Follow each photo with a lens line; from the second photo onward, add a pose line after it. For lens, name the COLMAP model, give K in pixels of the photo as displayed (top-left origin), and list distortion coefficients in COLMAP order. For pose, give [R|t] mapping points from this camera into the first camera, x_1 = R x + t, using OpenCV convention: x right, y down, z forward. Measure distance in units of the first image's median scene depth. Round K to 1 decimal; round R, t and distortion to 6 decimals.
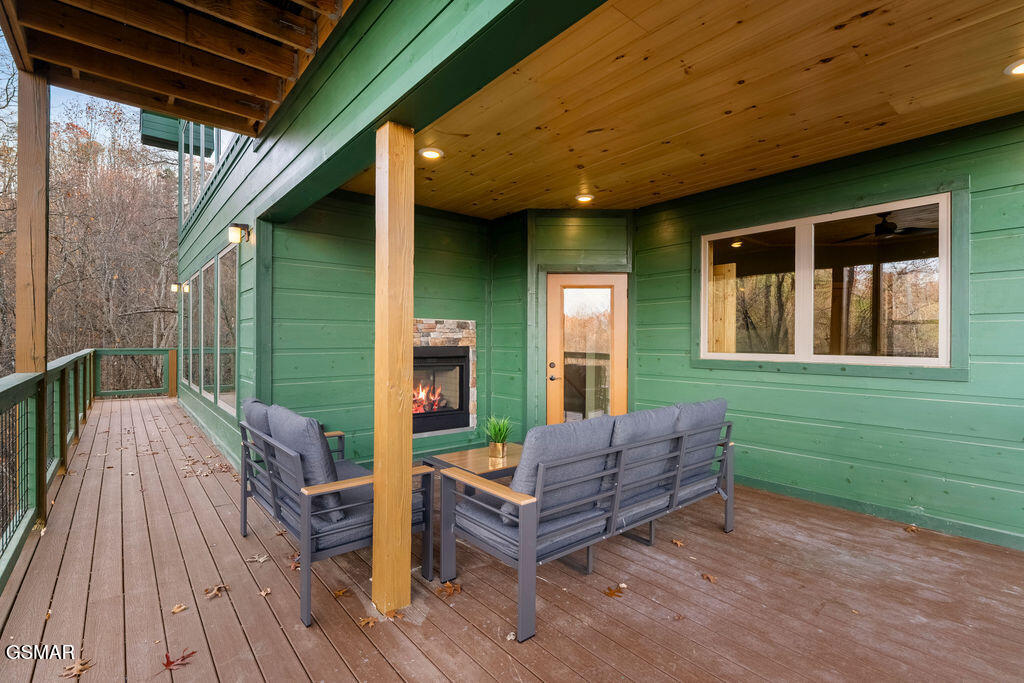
lens RADIAL K [[471.2, 0, 513.2], [0, 471.2, 340.2], [0, 0, 1]] dist [-0.002998, 0.004749]
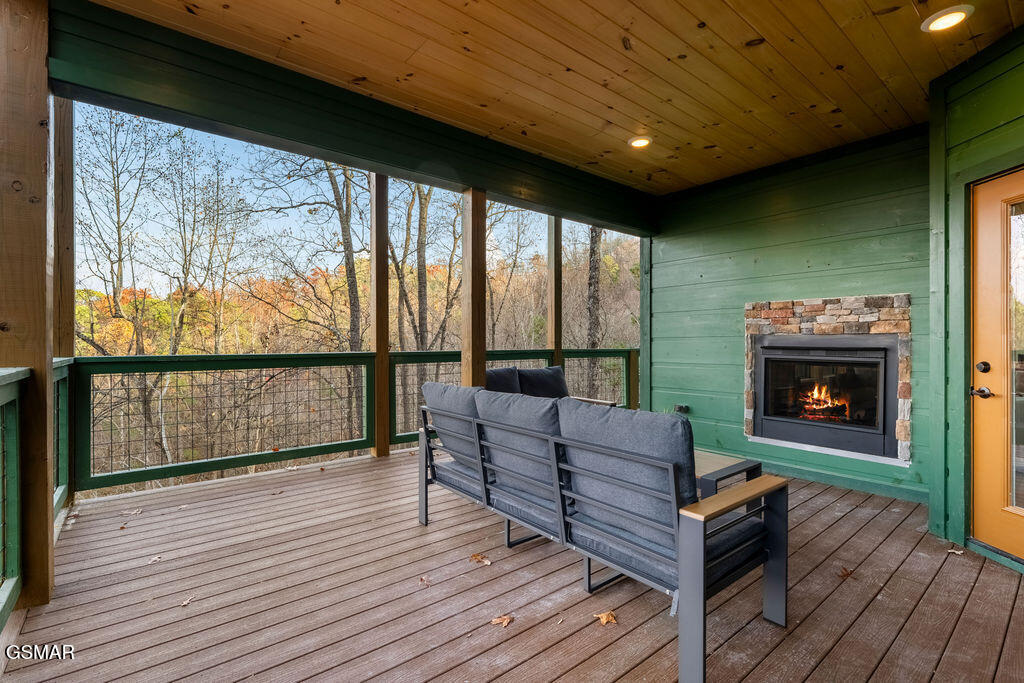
lens RADIAL K [[471.2, 0, 517.2], [0, 471.2, 345.2], [0, 0, 1]] dist [-0.002998, 0.004749]
pose [[-0.007391, 0.001029, -0.999972, 0.590758], [-0.001674, 0.999998, 0.001041, 0.030771], [0.999971, 0.001682, -0.007390, 0.518060]]
